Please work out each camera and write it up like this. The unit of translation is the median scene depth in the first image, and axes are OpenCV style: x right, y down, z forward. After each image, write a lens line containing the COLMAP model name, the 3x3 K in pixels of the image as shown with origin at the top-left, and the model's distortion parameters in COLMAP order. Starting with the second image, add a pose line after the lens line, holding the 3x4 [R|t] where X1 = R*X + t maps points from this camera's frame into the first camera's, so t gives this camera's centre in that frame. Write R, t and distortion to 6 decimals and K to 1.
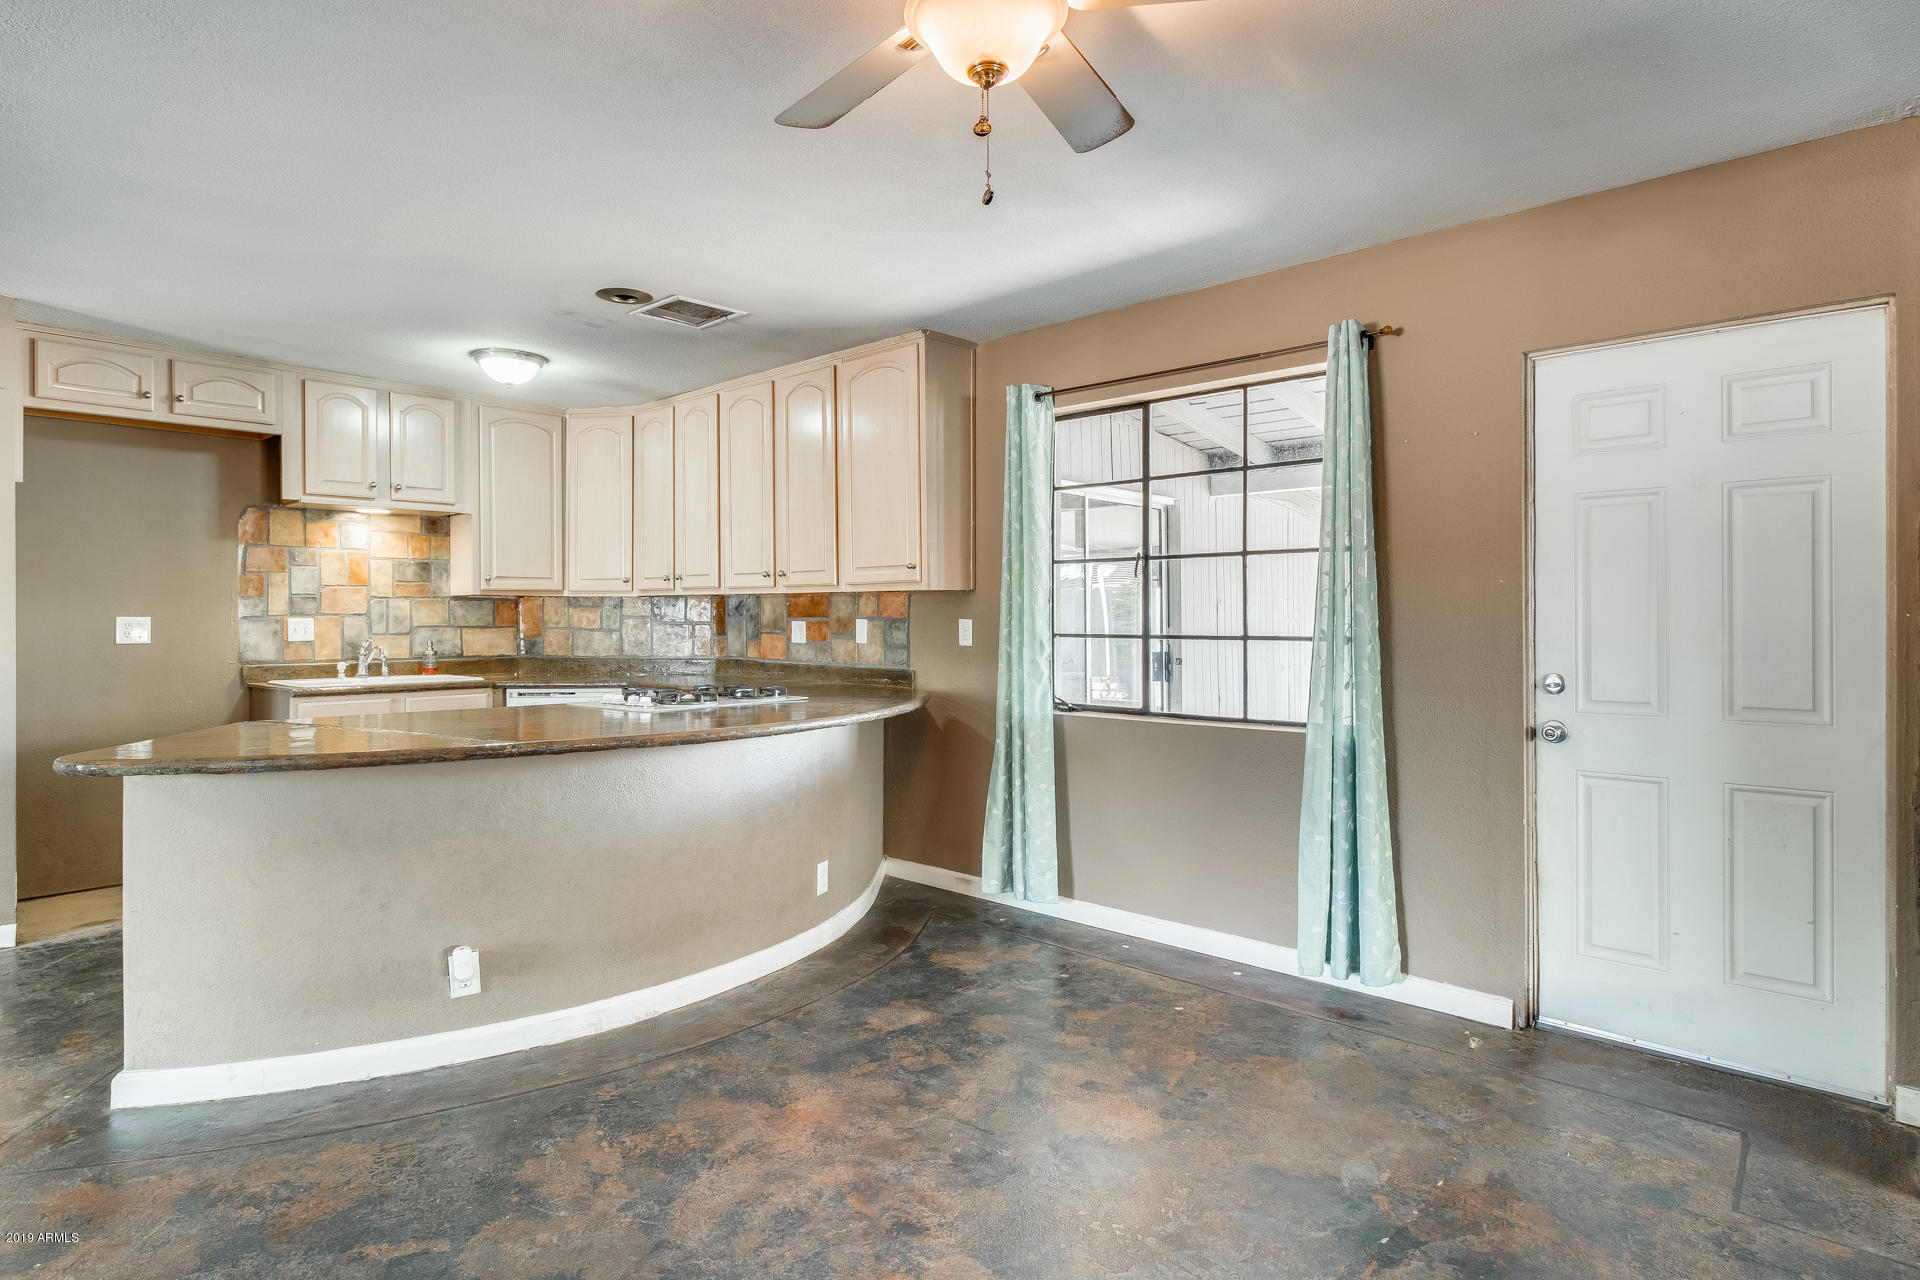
lens RADIAL K [[1020.2, 0, 956.8], [0, 1020.2, 619.9], [0, 0, 1]] dist [-0.002668, -0.000609]
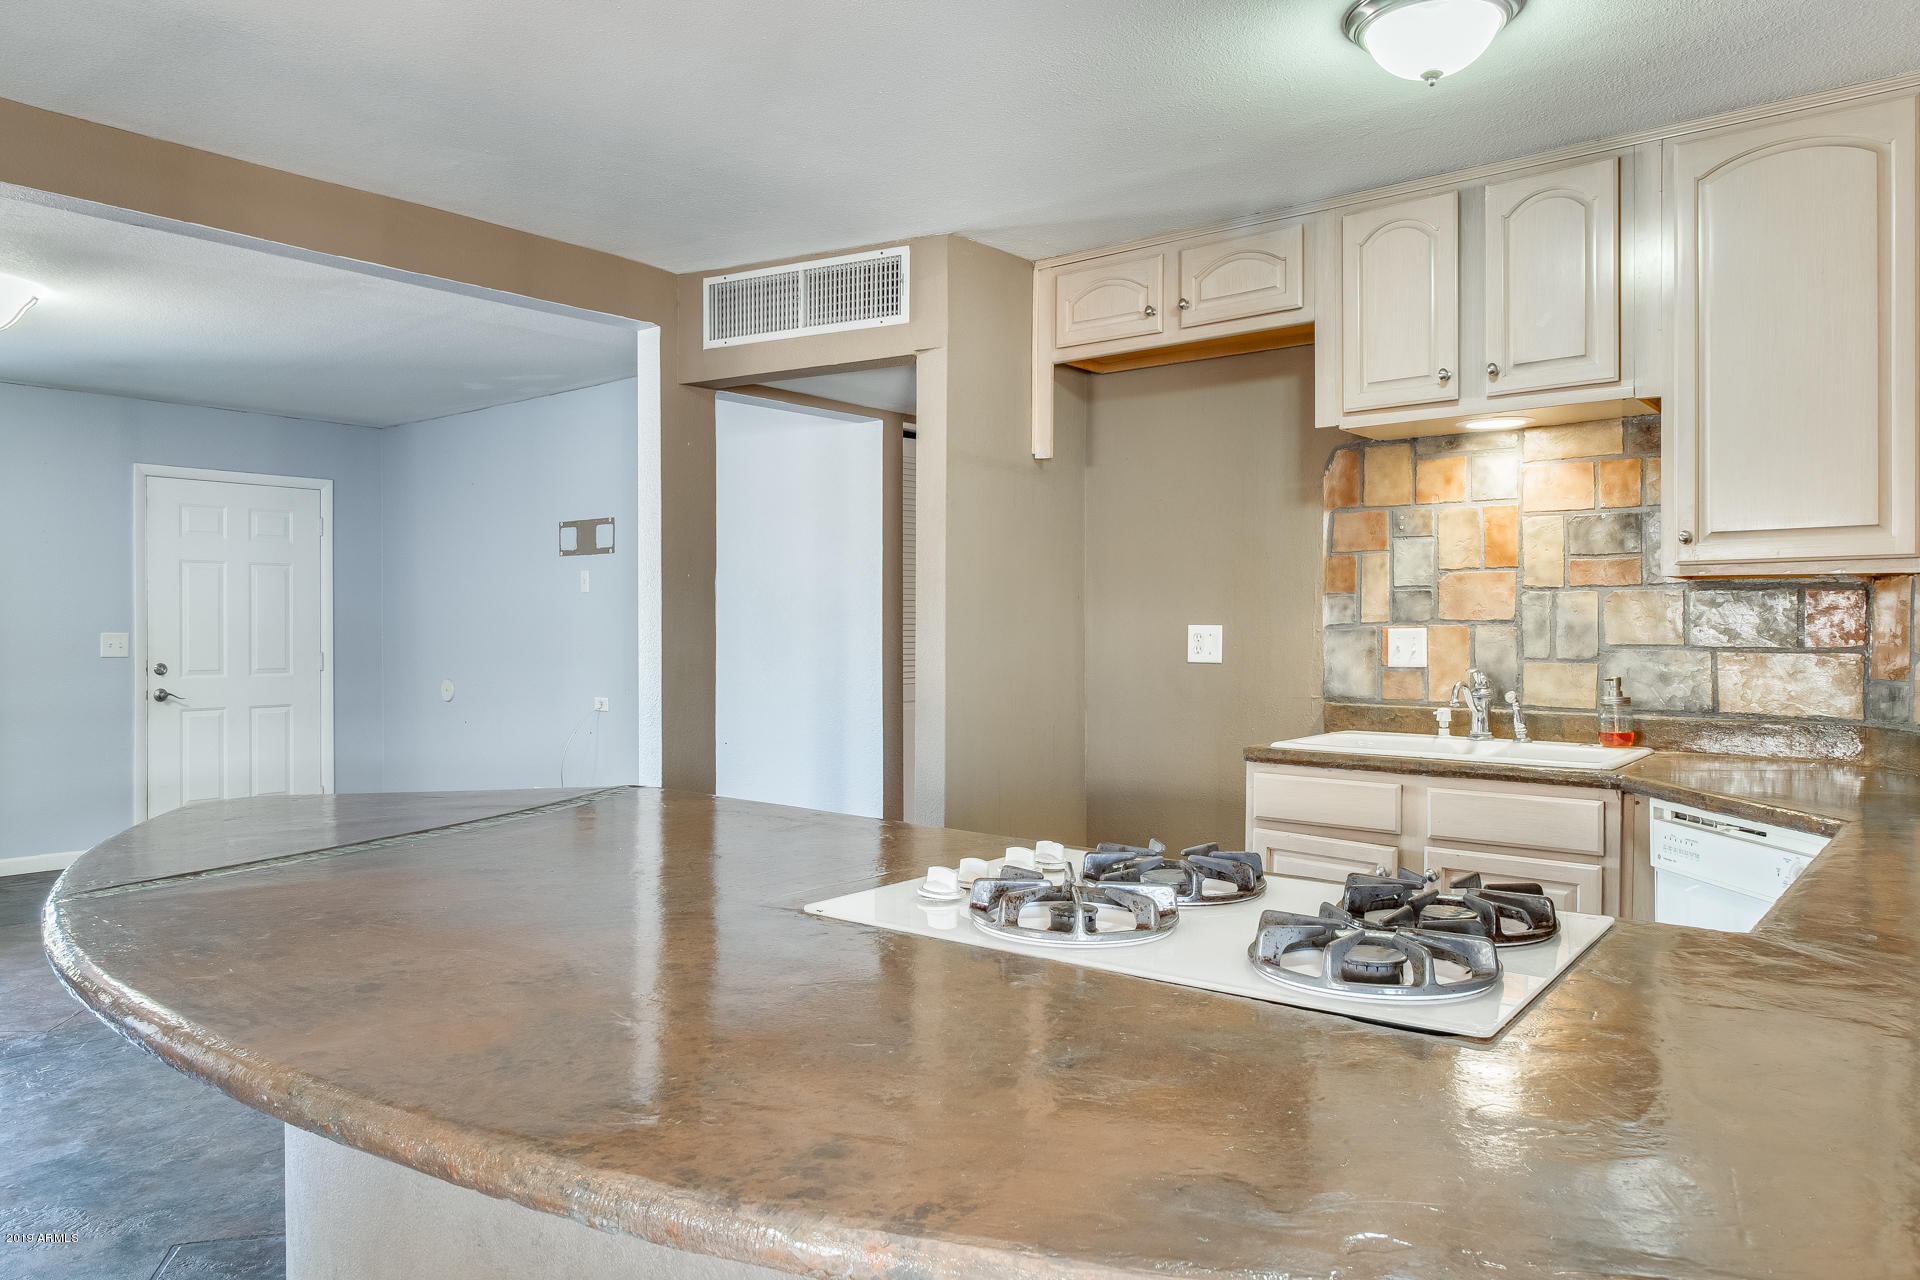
lens RADIAL K [[1270.0, 0, 956.8], [0, 1270.0, 635.1], [0, 0, 1]] dist [-0.001809, -0.002527]
pose [[0.049016, 0.009128, -0.998756, 0.067733], [-0.004122, 0.999952, 0.008937, -0.002996], [0.998789, 0.003679, 0.049051, 0.703515]]
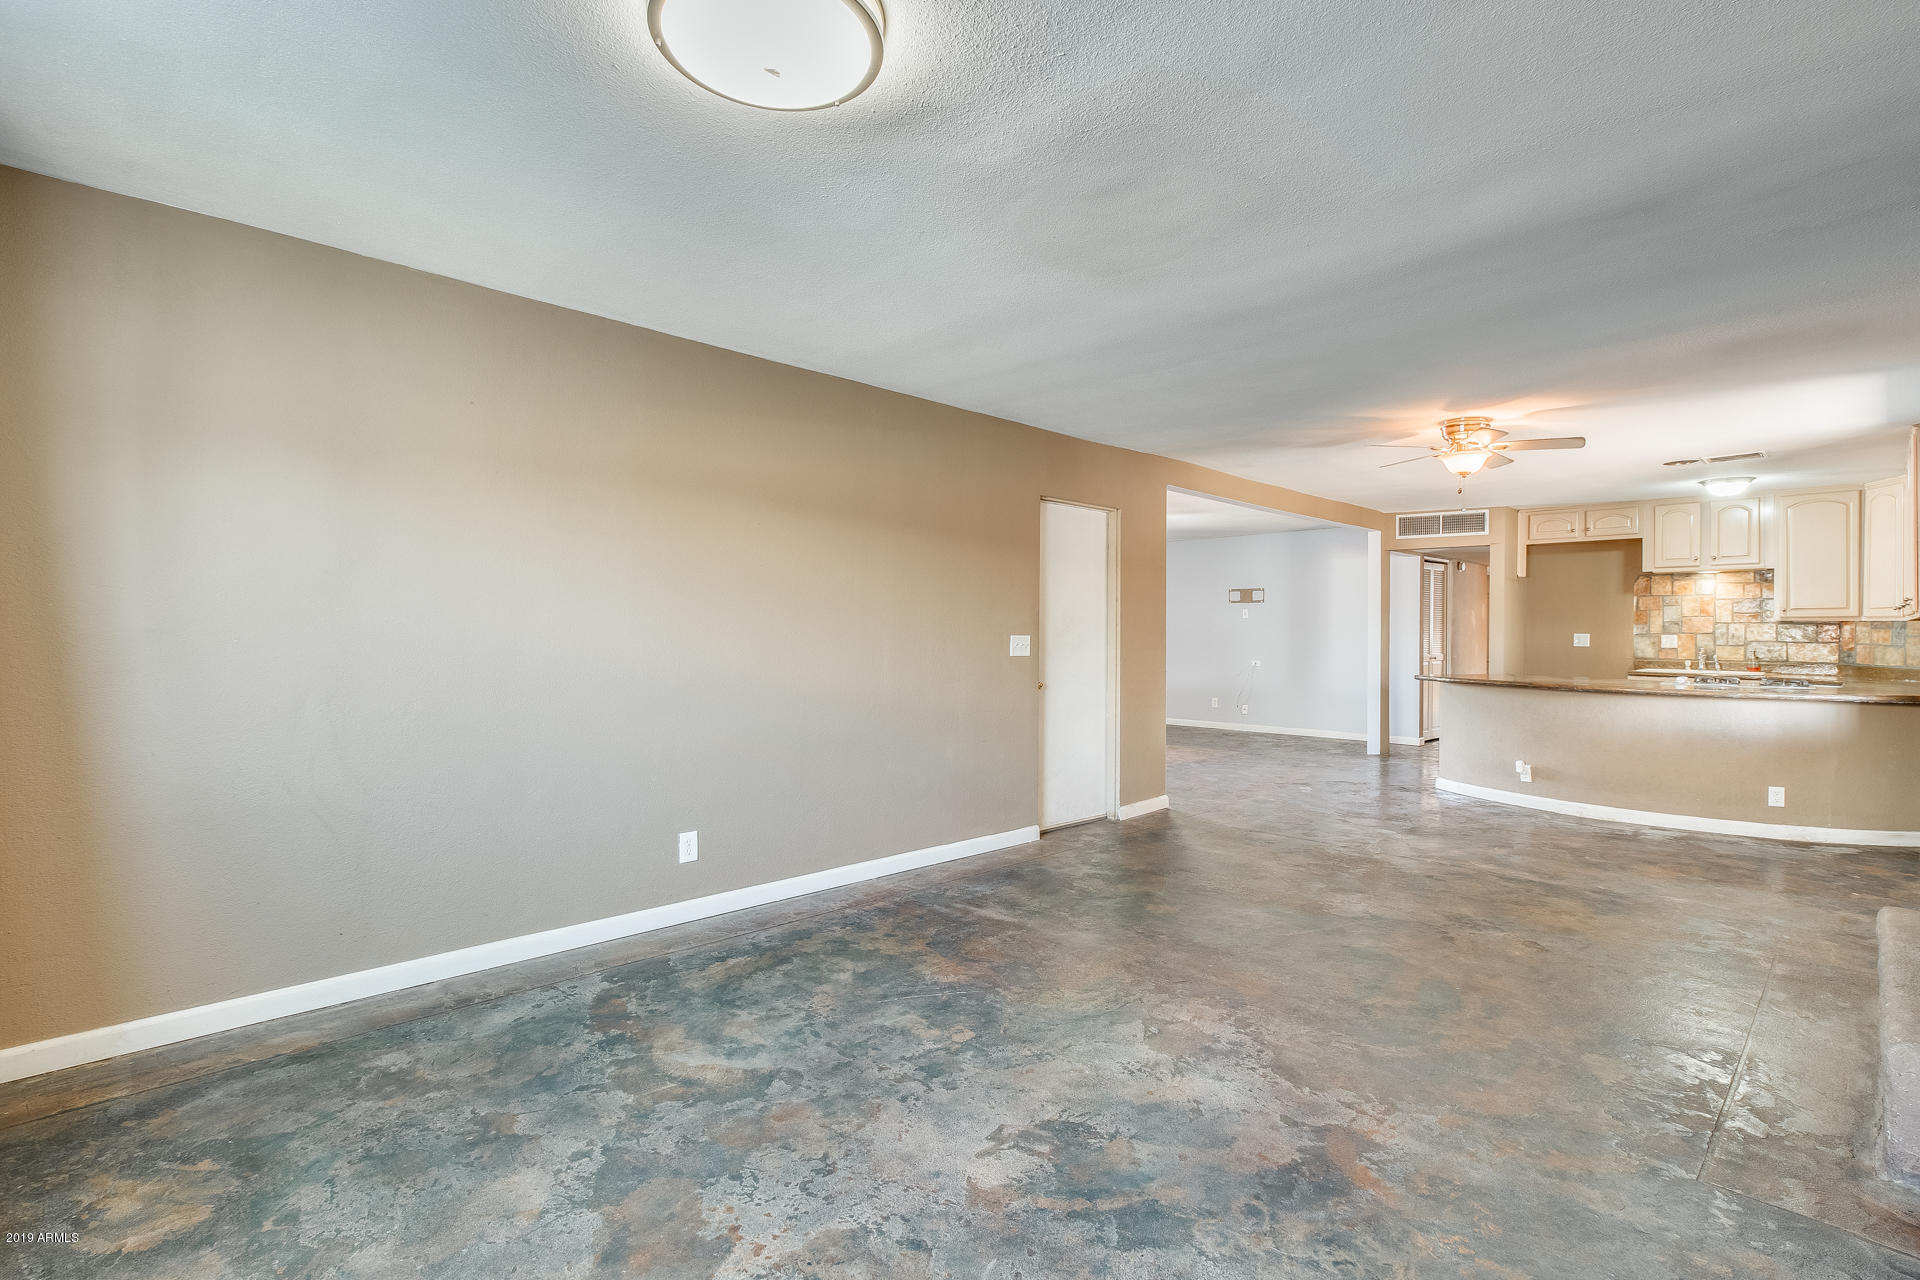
lens RADIAL K [[898.8, 0, 959.3], [0, 898.8, 632.5], [0, 0, 1]] dist [0.000100, 0.000103]
pose [[-0.056735, 0.002689, -0.998386, 1.003542], [-0.011554, 0.999928, 0.003350, 0.002695], [0.998322, 0.011725, -0.056700, -0.158648]]
